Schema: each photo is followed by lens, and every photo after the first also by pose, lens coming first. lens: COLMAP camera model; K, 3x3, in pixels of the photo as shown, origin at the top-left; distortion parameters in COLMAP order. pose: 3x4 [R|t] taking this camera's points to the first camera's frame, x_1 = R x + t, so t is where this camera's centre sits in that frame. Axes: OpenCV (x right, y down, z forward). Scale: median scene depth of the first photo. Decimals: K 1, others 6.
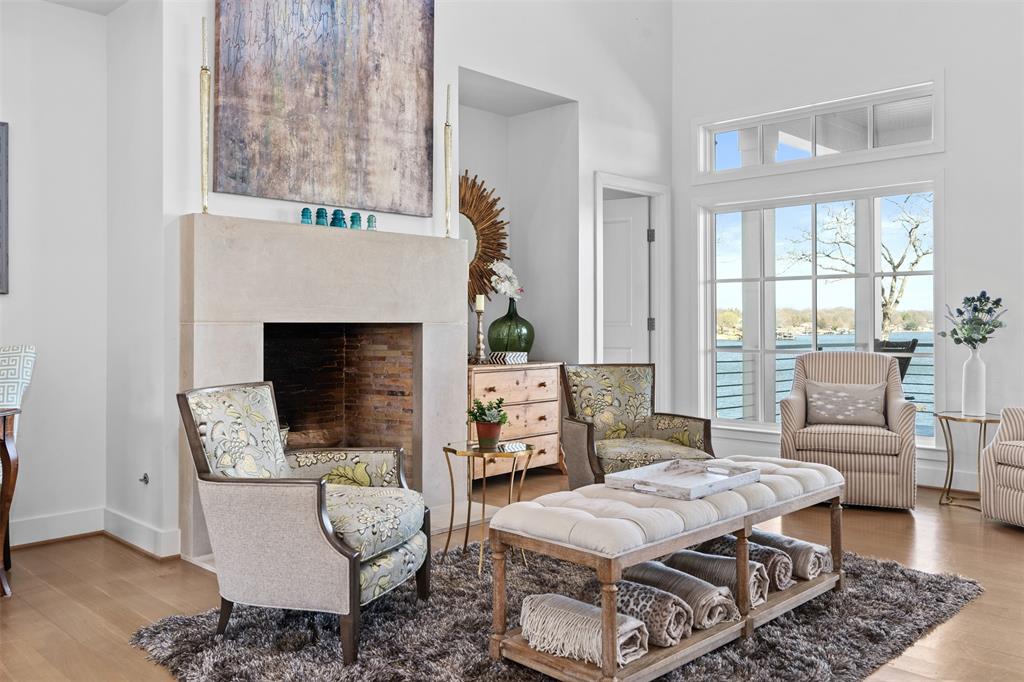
lens RADIAL K [[822.6, 0, 511.0], [0, 822.6, 332.7], [0, 0, 1]] dist [-0.007186, 0.002117]
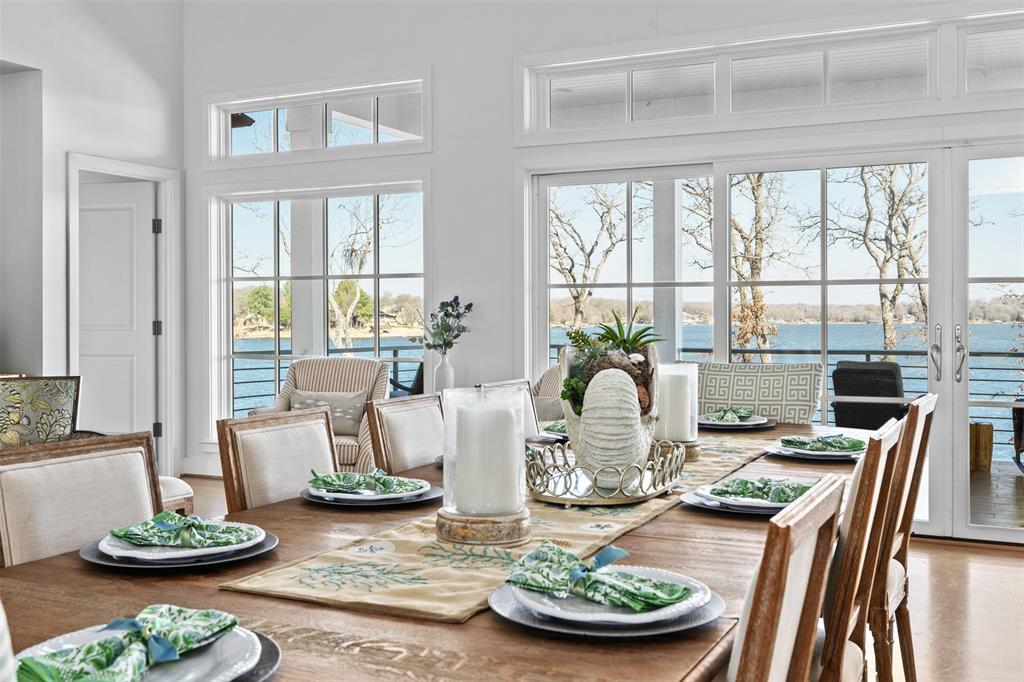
lens RADIAL K [[1020.4, 0, 516.2], [0, 1020.4, 331.8], [0, 0, 1]] dist [-0.009718, 0.000000]
pose [[0.946959, -0.006365, 0.321292, 0.207688], [0.005116, 0.999976, 0.004731, -0.010577], [-0.321315, -0.002837, 0.946968, -0.164928]]
